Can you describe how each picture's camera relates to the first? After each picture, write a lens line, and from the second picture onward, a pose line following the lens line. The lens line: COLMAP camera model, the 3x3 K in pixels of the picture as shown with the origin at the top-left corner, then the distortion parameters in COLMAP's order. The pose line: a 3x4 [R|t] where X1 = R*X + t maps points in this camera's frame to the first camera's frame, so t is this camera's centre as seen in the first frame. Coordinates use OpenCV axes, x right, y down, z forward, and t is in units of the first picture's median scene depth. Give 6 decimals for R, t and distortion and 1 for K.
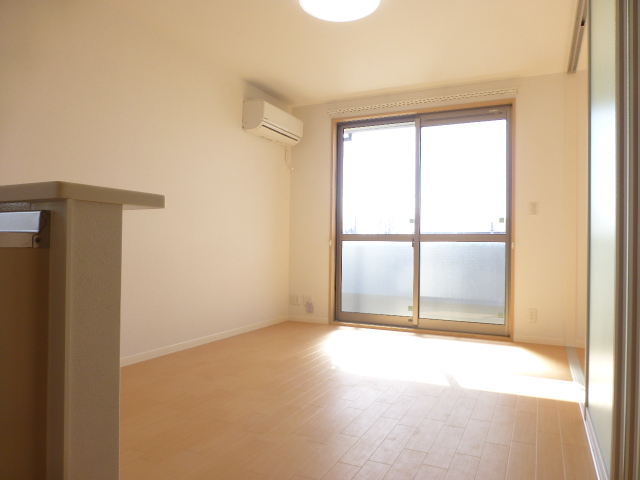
lens RADIAL K [[456.5, 0, 322.1], [0, 456.5, 240.7], [0, 0, 1]] dist [-0.015330, 0.011676]
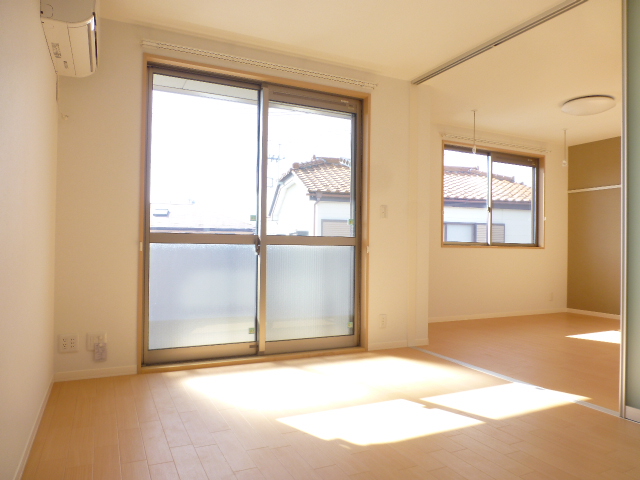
lens RADIAL K [[456.5, 0, 331.3], [0, 456.5, 237.4], [0, 0, 1]] dist [-0.015330, 0.011676]
pose [[0.632404, 0.015951, 0.774474, -0.314465], [-0.009795, 0.999873, -0.012595, -0.000943], [-0.774577, 0.000379, 0.632480, 0.403684]]
